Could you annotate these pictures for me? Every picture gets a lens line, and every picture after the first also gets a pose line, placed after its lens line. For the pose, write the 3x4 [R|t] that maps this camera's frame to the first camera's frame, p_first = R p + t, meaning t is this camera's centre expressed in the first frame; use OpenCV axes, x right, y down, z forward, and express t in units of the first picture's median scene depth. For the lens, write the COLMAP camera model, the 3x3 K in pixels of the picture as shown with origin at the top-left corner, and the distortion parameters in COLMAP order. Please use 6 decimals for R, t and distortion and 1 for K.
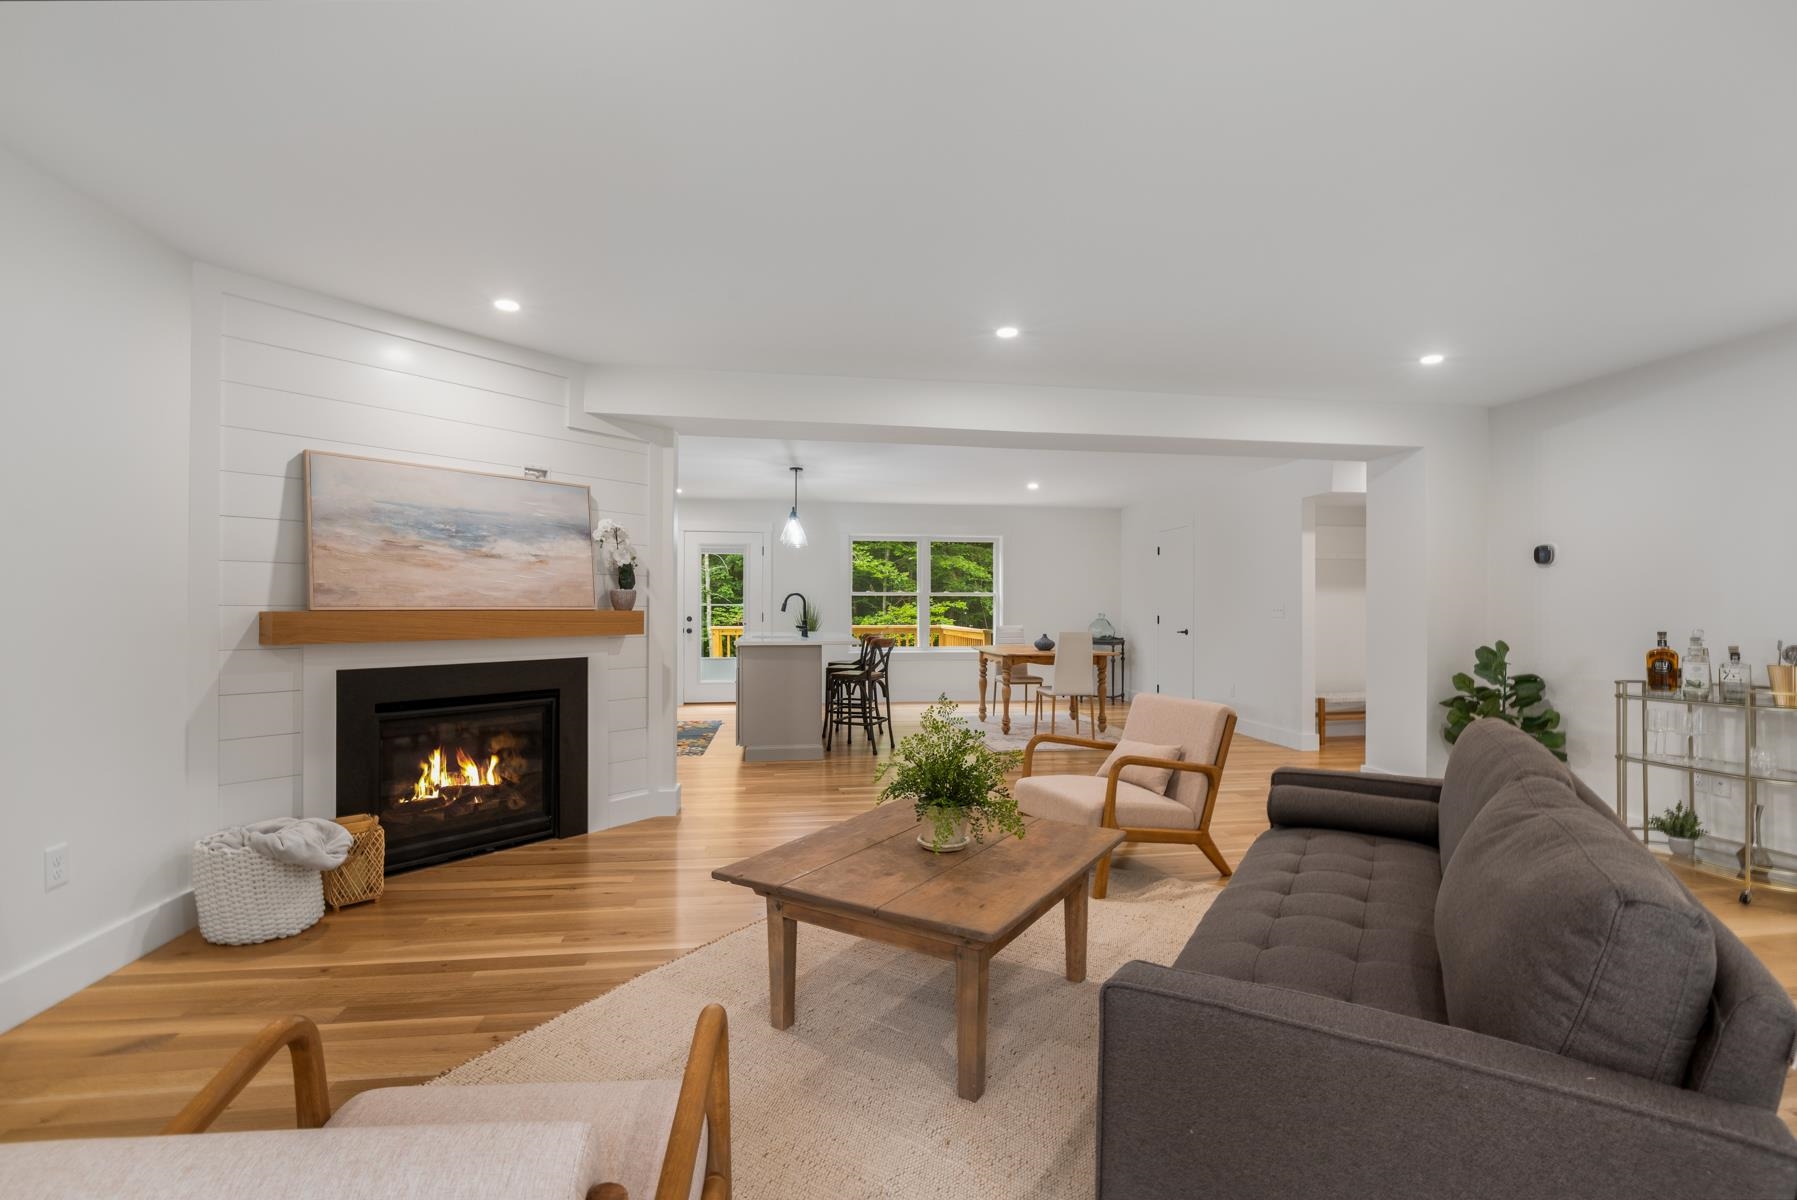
lens RADIAL K [[827.0, 0, 892.4], [0, 827.0, 615.4], [0, 0, 1]] dist [-0.016563, 0.003686]
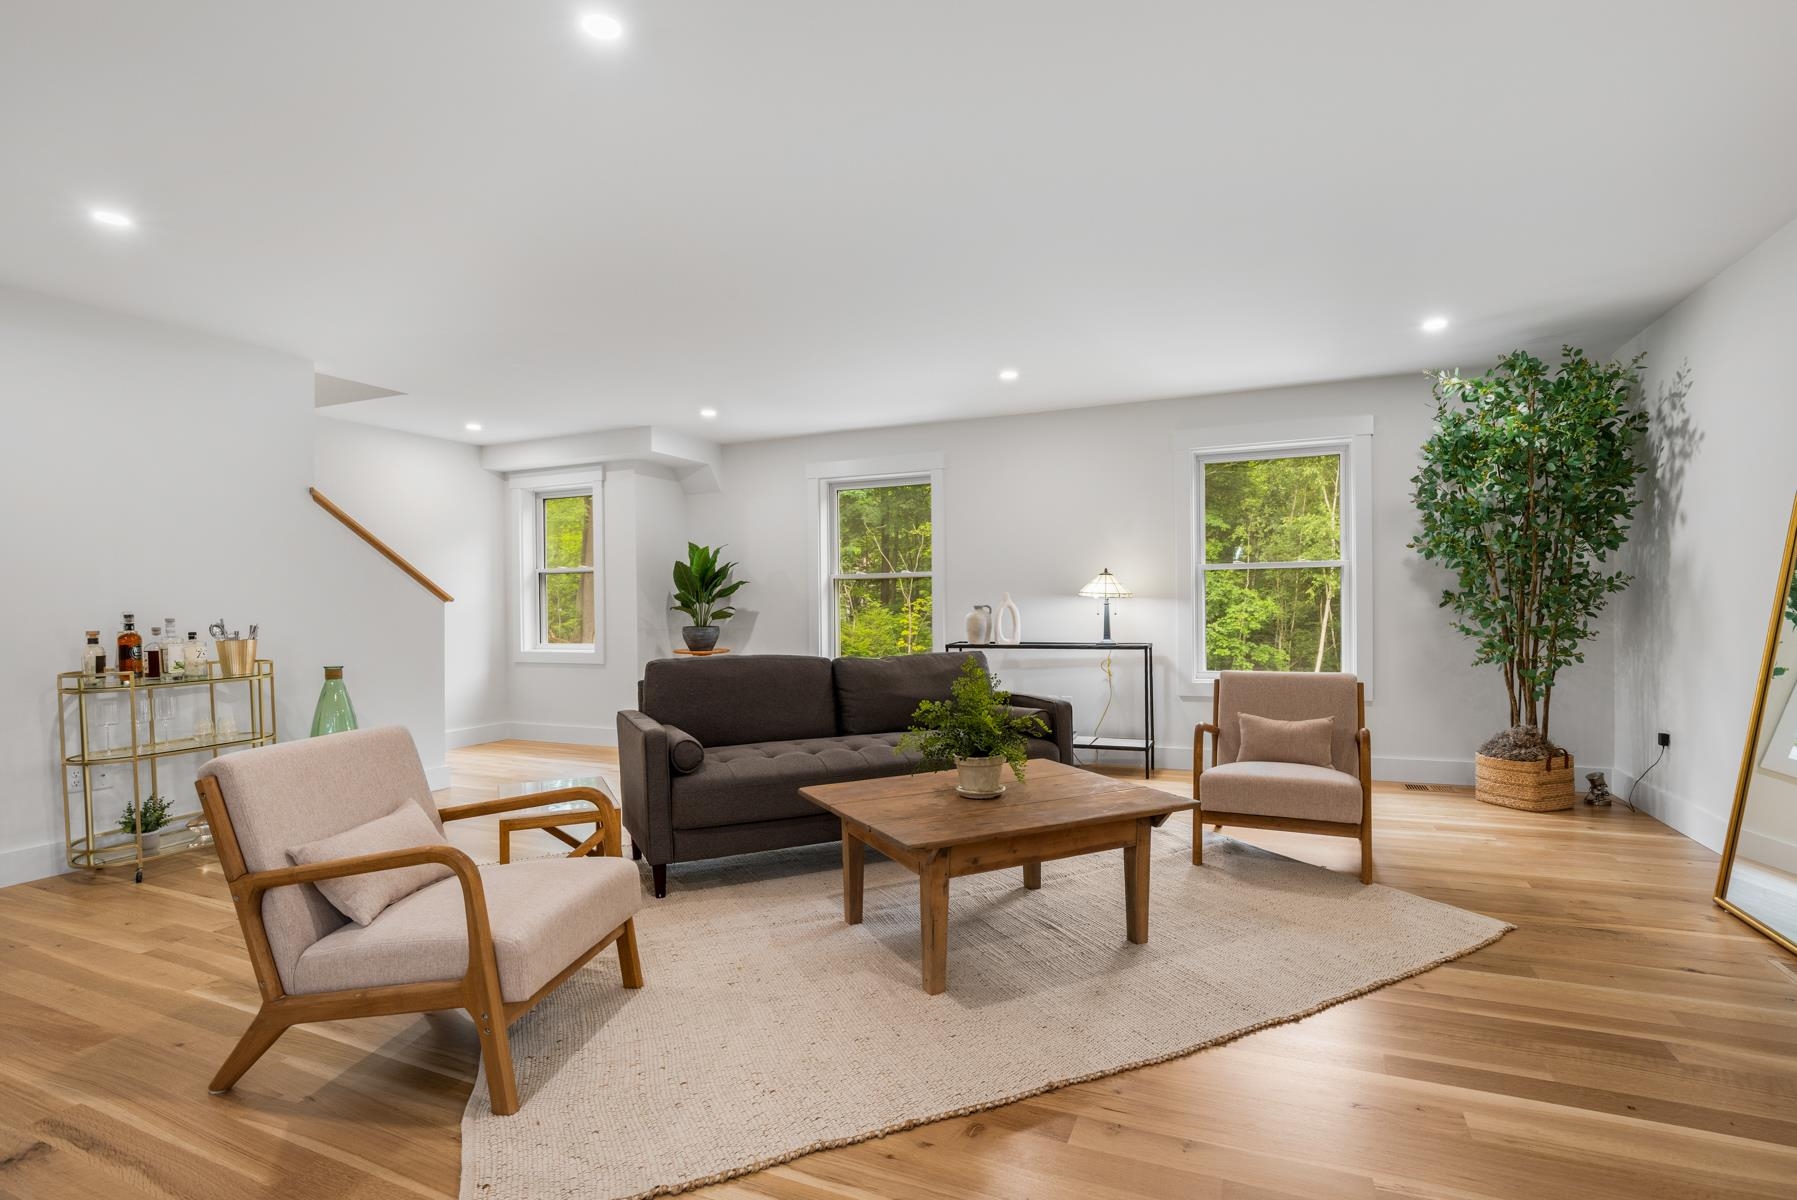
lens RADIAL K [[869.3, 0, 898.9], [0, 869.3, 606.7], [0, 0, 1]] dist [-0.012809, 0.001912]
pose [[-0.852867, 0.004595, 0.522108, -0.277633], [0.012540, 0.999853, 0.011684, 0.010298], [-0.521977, 0.016512, -0.852799, 1.273228]]
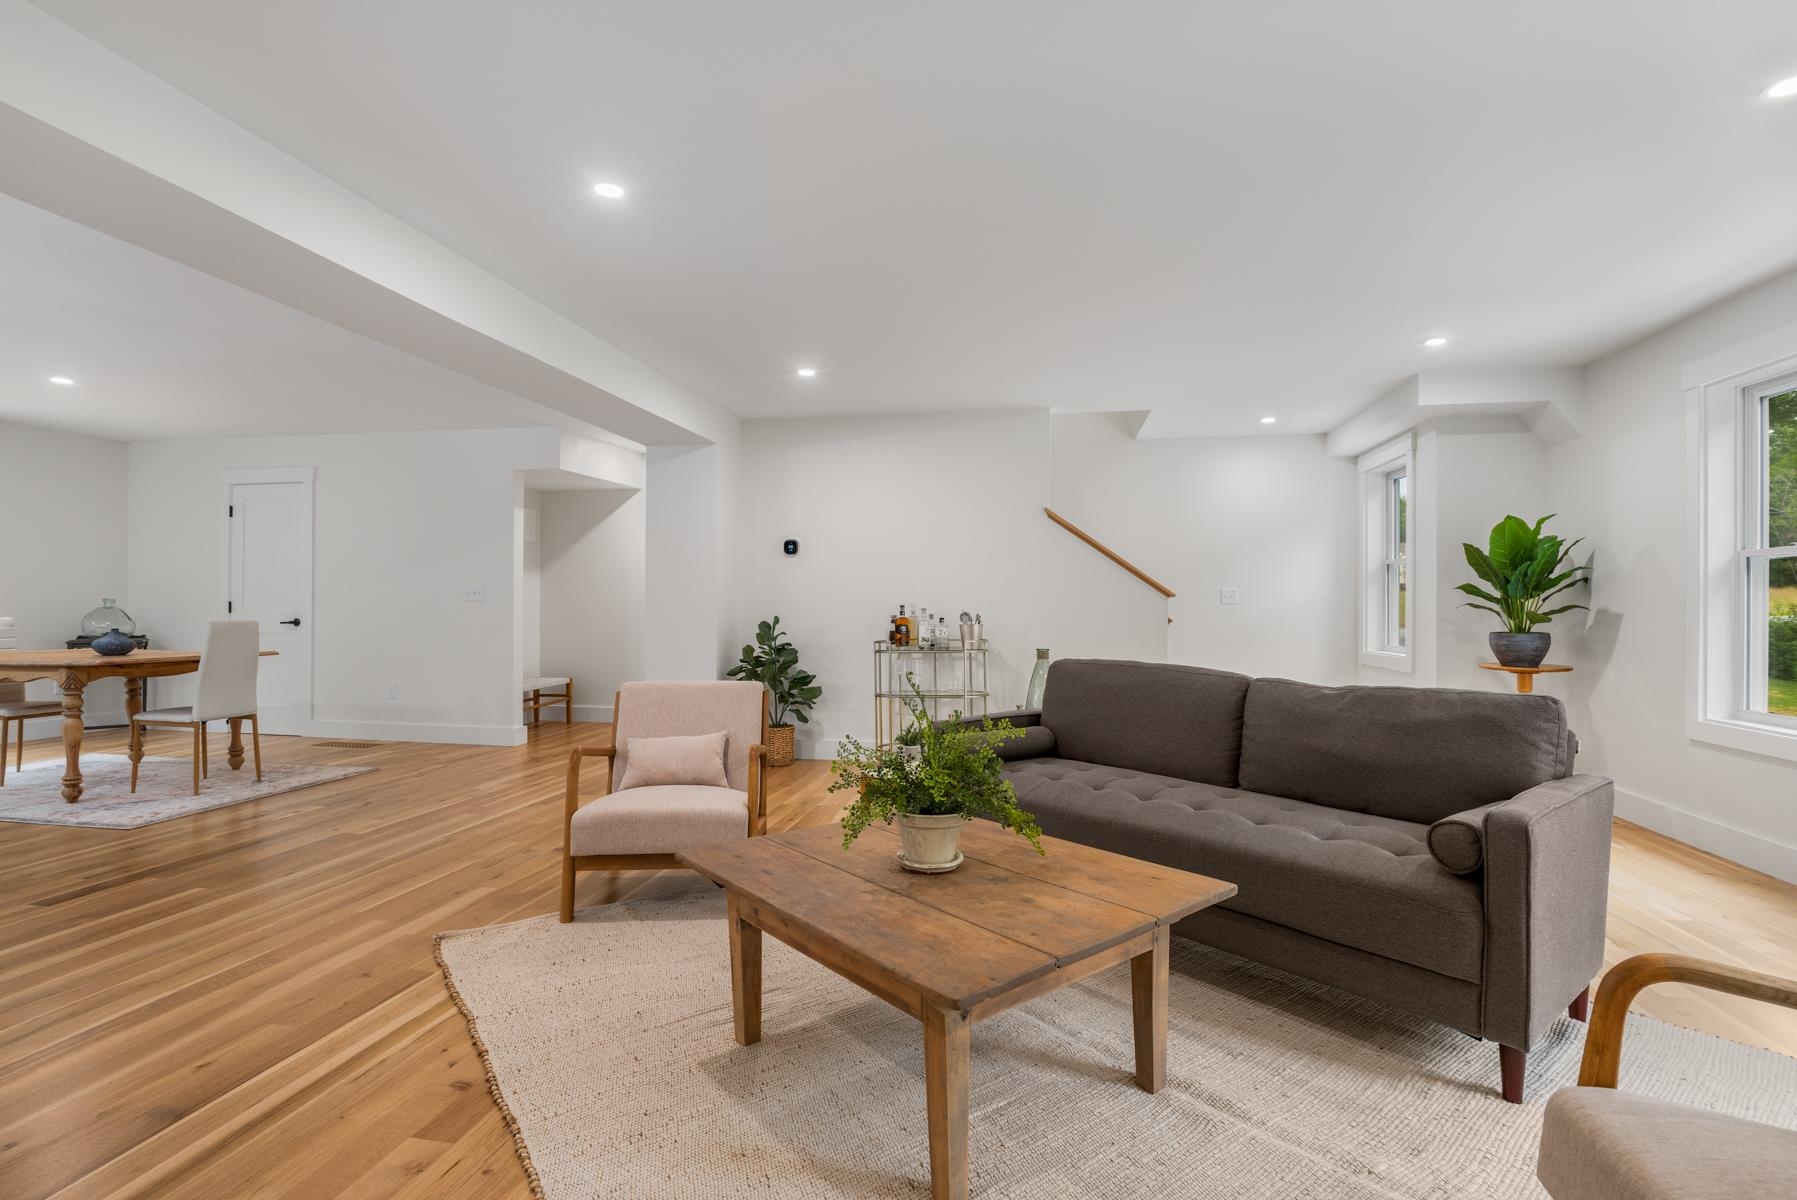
lens RADIAL K [[854.7, 0, 906.1], [0, 854.7, 602.9], [0, 0, 1]] dist [-0.007998, -0.001943]
pose [[0.317187, -0.001436, 0.948362, -0.451959], [0.007685, 0.999970, -0.001056, 0.017035], [-0.948332, 0.007623, 0.317188, 0.476797]]
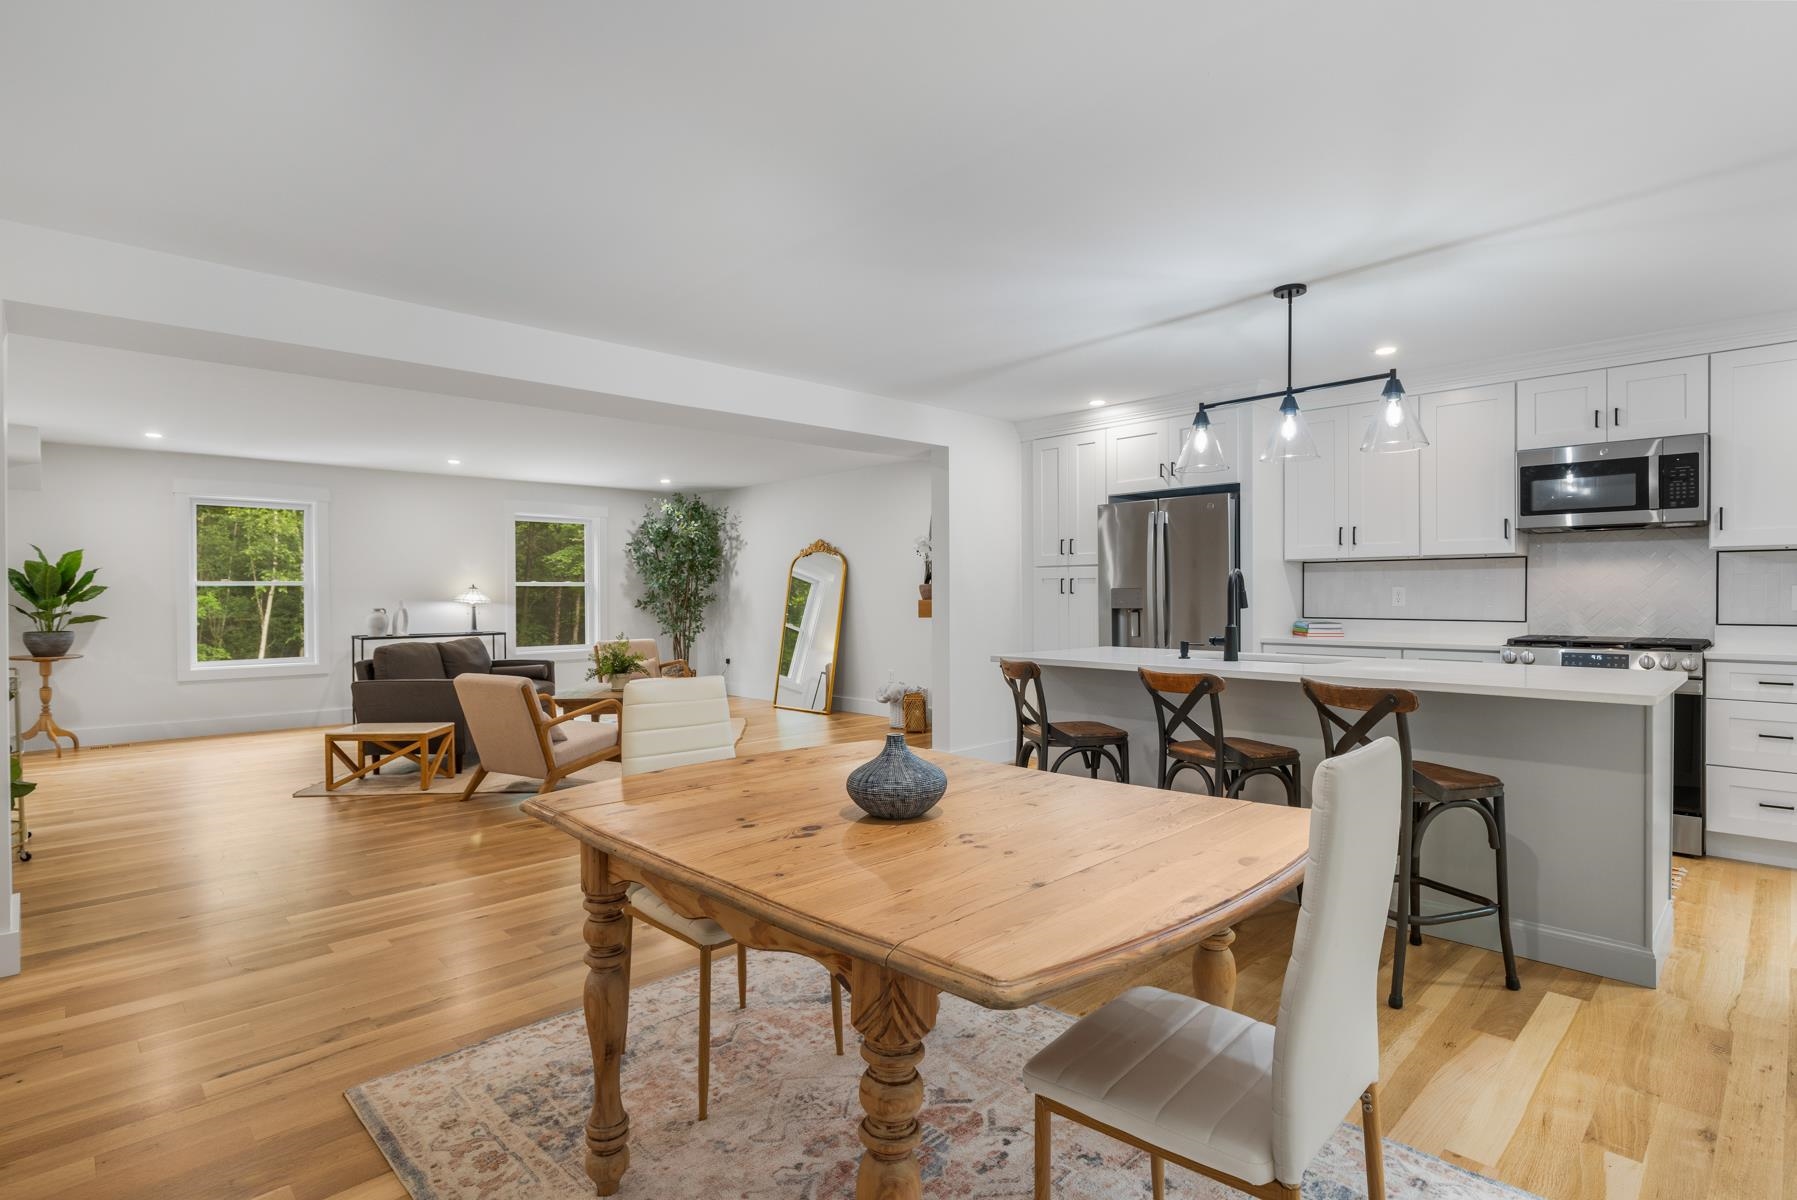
lens RADIAL K [[896.0, 0, 911.8], [0, 896.0, 601.2], [0, 0, 1]] dist [-0.011022, 0.000495]
pose [[-0.796944, 0.005345, -0.604029, 0.625889], [-0.005442, 0.999857, 0.016026, -0.029598], [0.604028, 0.016059, -0.796801, 2.338418]]
